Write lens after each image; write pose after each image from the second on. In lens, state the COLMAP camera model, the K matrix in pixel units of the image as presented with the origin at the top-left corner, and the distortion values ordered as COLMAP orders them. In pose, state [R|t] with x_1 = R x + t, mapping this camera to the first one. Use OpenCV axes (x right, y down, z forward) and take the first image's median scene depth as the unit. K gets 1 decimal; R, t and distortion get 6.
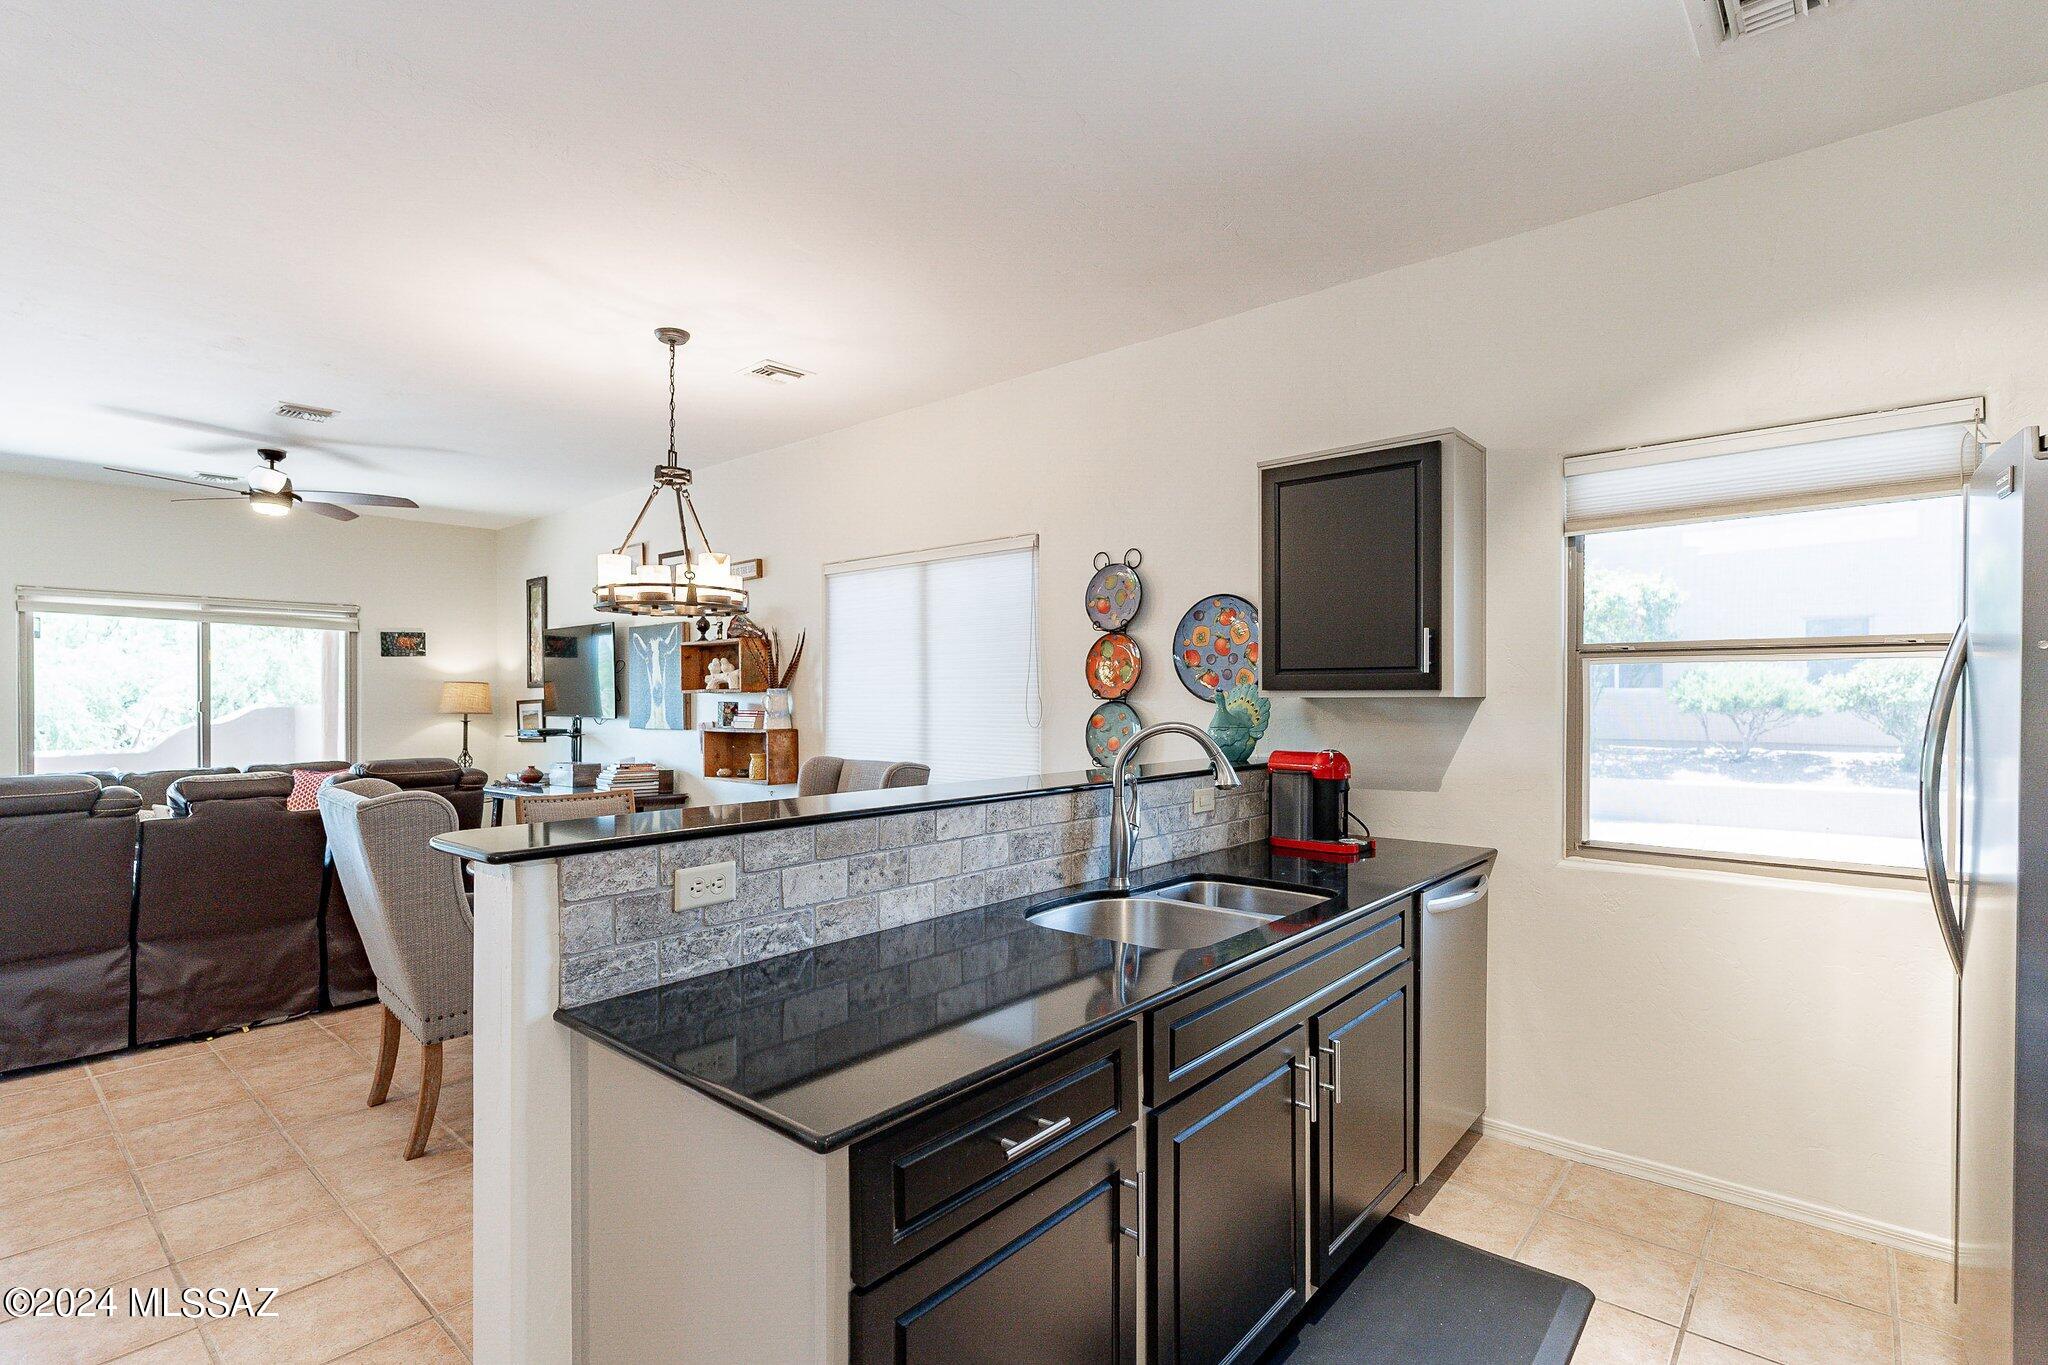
lens RADIAL K [[989.6, 0, 1020.7], [0, 989.6, 691.6], [0, 0, 1]] dist [0.002160, 0.000318]
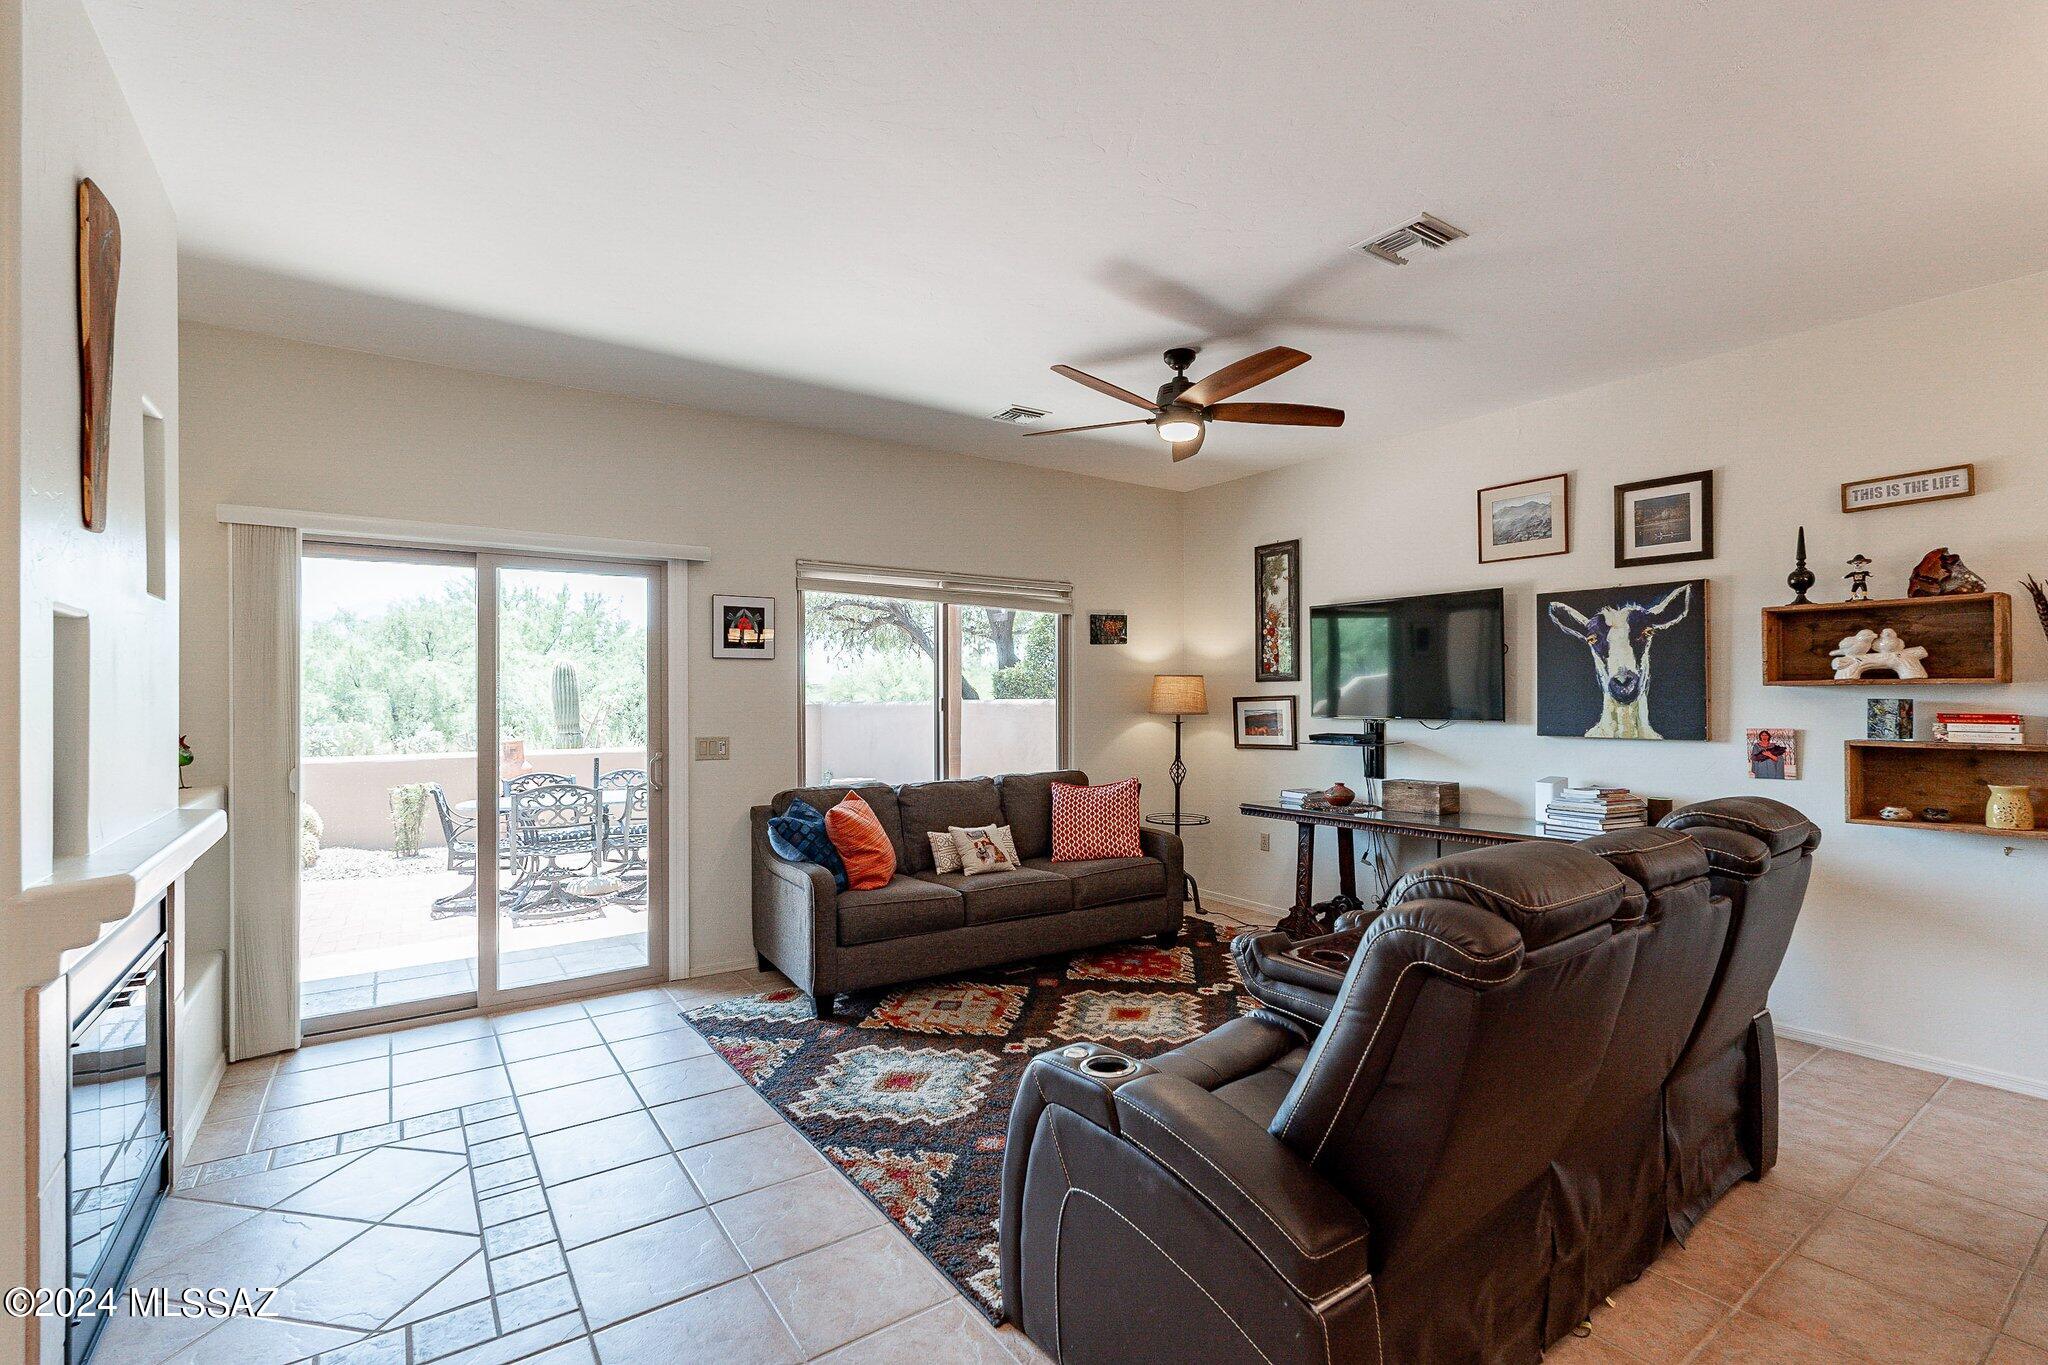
lens RADIAL K [[888.8, 0, 1031.4], [0, 888.8, 680.9], [0, 0, 1]] dist [-0.003612, -0.000022]
pose [[0.973373, -0.000551, -0.229227, -0.557360], [-0.002090, 0.999934, -0.011280, 0.004685], [0.229218, 0.011459, 0.973308, 0.273997]]
